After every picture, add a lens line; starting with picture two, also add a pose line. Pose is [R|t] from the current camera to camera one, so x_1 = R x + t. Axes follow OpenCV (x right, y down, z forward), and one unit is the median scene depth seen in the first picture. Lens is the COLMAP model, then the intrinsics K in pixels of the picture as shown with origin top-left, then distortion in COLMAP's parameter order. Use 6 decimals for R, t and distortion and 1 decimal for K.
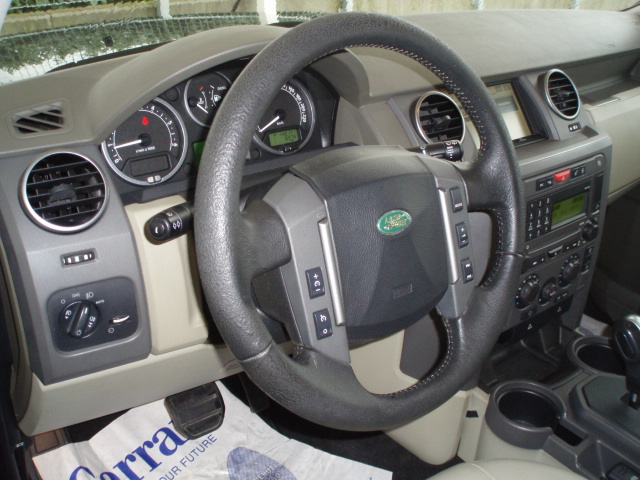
lens RADIAL K [[674.2, 0, 320.0], [0, 674.2, 240.0], [0, 0, 1]] dist [-0.128109, 0.016033]
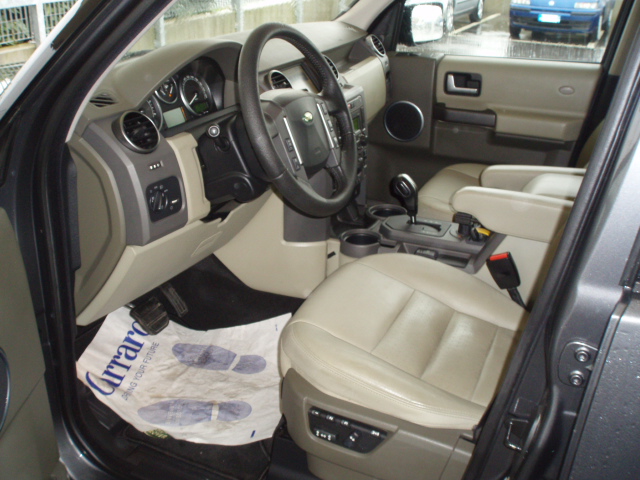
lens RADIAL K [[674.2, 0, 320.0], [0, 674.2, 240.0], [0, 0, 1]] dist [-0.128109, 0.016033]
pose [[0.874687, -0.220463, 0.431647, -0.547896], [0.246438, 0.969149, -0.004390, 0.234768], [-0.417363, 0.110214, 0.902032, -0.559765]]
